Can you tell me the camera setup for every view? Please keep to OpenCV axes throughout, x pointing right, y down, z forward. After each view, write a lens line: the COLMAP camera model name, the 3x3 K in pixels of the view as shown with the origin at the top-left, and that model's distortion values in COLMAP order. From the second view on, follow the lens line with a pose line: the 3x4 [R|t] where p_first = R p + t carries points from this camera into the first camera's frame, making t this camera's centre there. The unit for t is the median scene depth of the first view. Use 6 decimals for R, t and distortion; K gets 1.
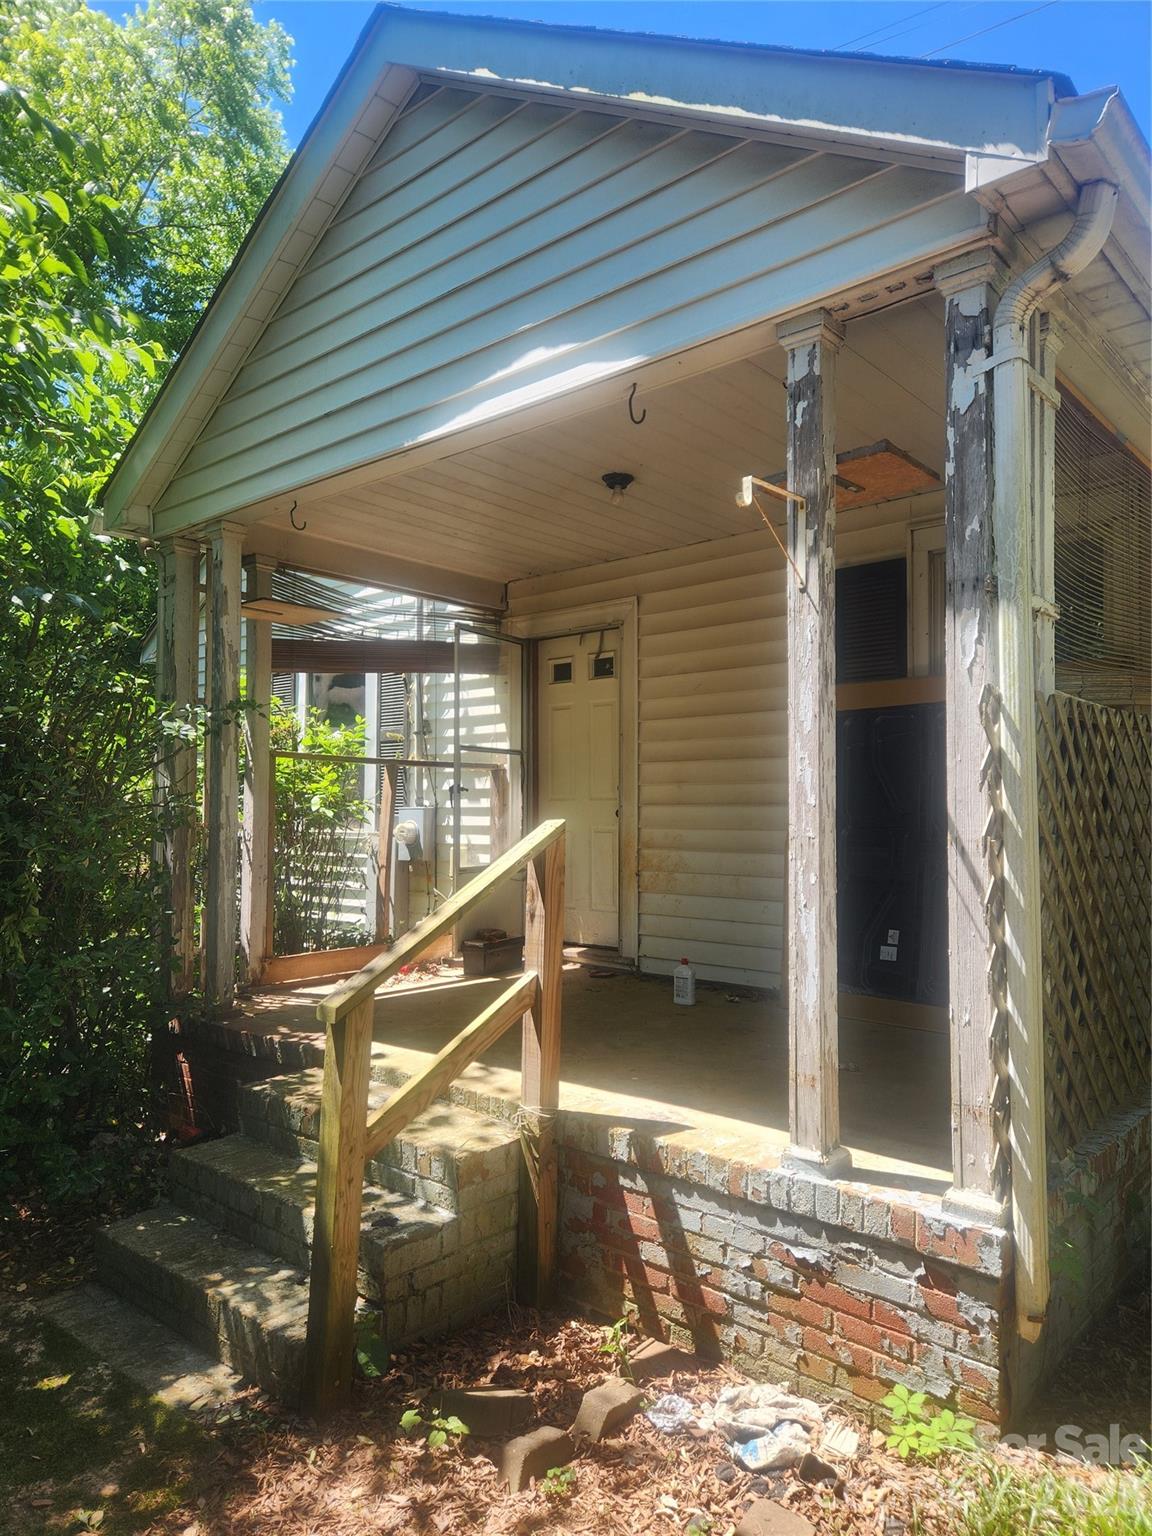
lens RADIAL K [[1046.0, 0, 576.3], [0, 1046.0, 776.3], [0, 0, 1]] dist [0.021217, 0.000925]
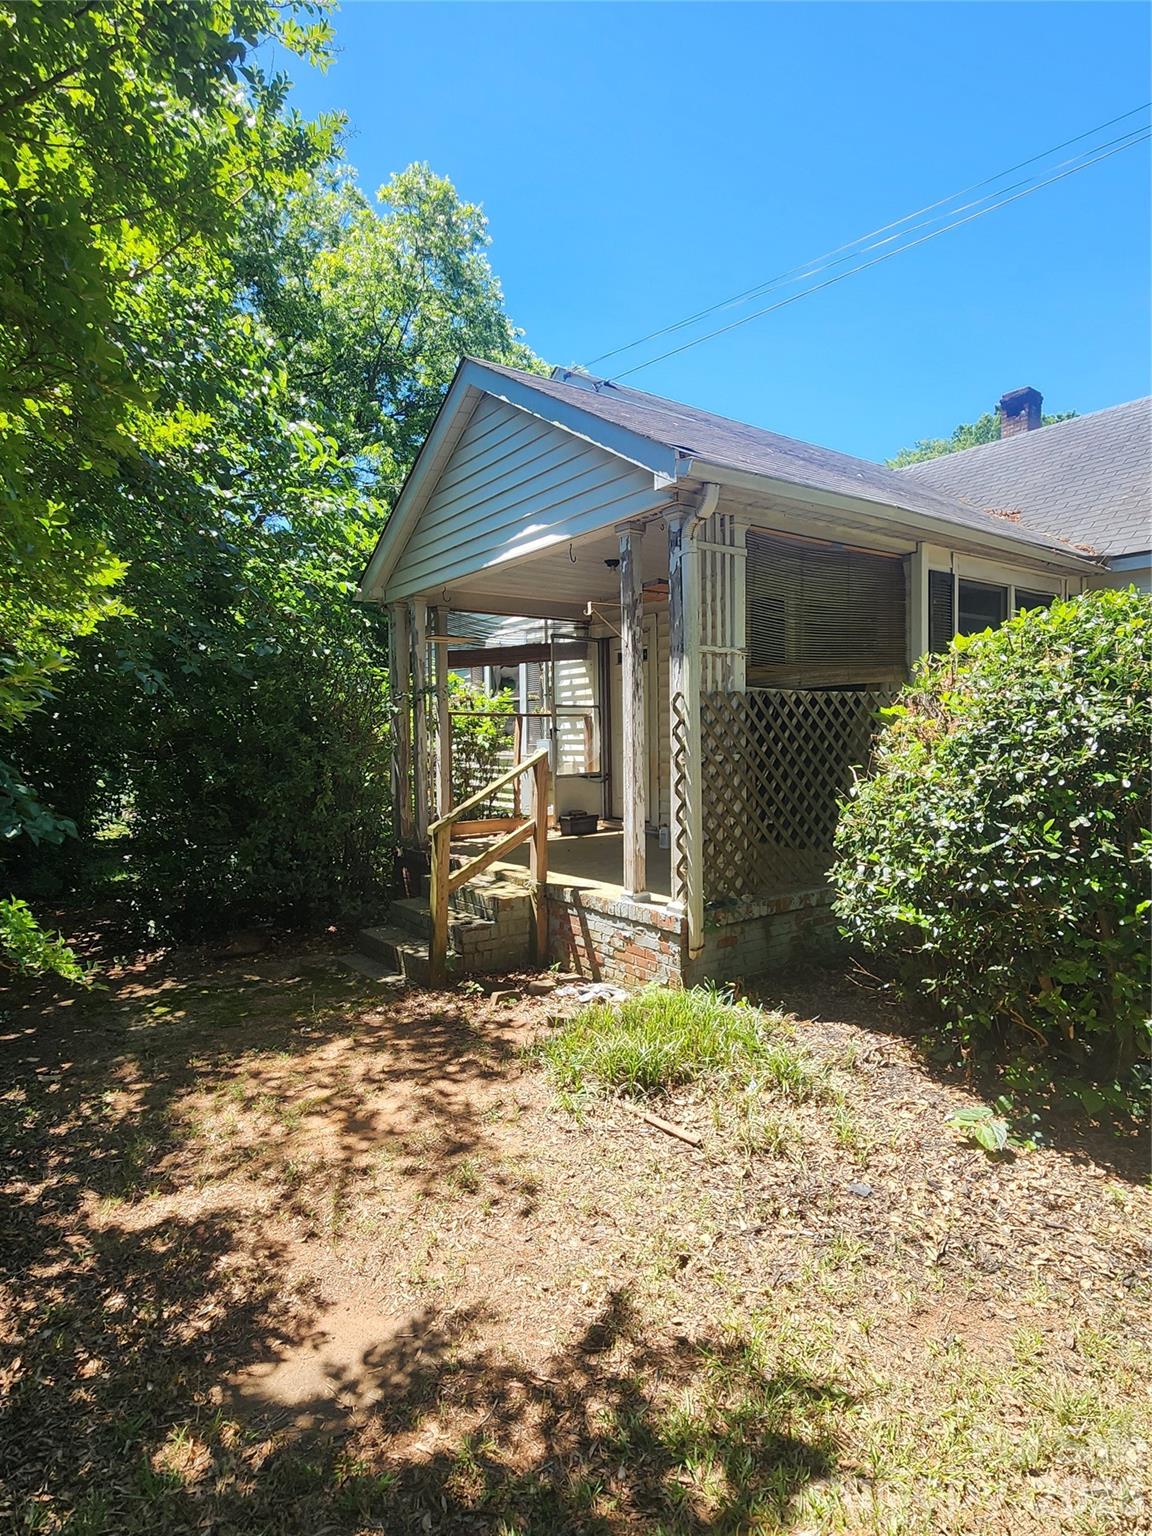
lens RADIAL K [[844.9, 0, 577.7], [0, 844.9, 757.9], [0, 0, 1]] dist [-0.000802, -0.002398]
pose [[0.974153, -0.014617, -0.225416, 0.488948], [0.028457, 0.997895, 0.058273, -0.045855], [0.224090, -0.063181, 0.972518, -0.751500]]
